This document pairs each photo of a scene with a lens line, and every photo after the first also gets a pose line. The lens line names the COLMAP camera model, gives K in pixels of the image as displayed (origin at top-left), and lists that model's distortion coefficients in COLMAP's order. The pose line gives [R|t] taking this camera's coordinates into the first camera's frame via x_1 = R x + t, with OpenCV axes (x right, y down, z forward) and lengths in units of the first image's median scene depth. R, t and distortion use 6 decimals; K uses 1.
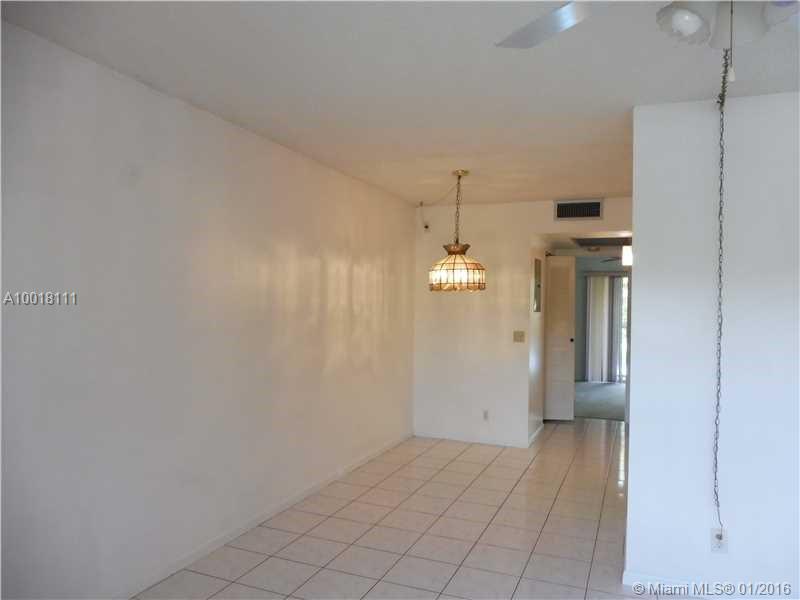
lens RADIAL K [[571.0, 0, 400.0], [0, 571.0, 300.0], [0, 0, 1]] dist [-0.045900, 0.003943]
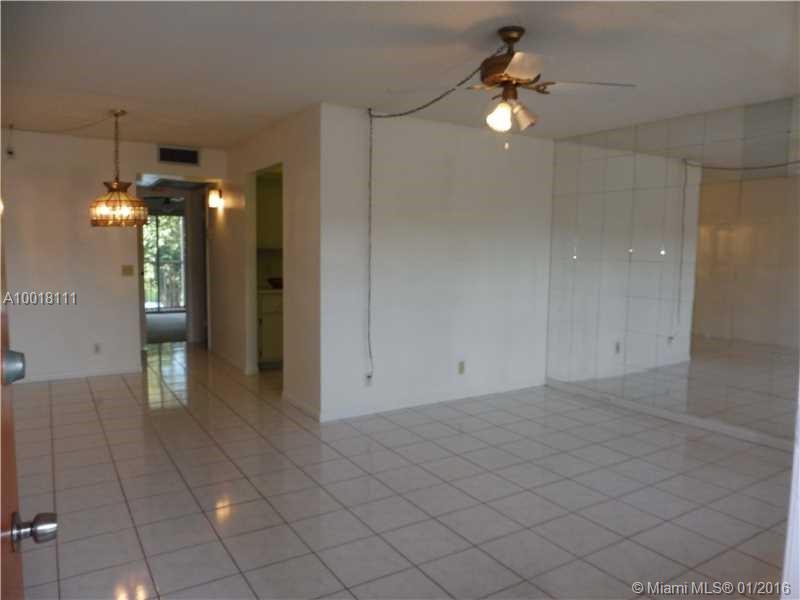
lens RADIAL K [[575.3, 0, 392.5], [0, 575.3, 301.9], [0, 0, 1]] dist [-0.054163, 0.021126]
pose [[0.578262, -0.086521, 0.811251, -0.469813], [-0.007596, 0.993747, 0.111399, 0.001393], [-0.815816, -0.070580, 0.573988, -0.022226]]
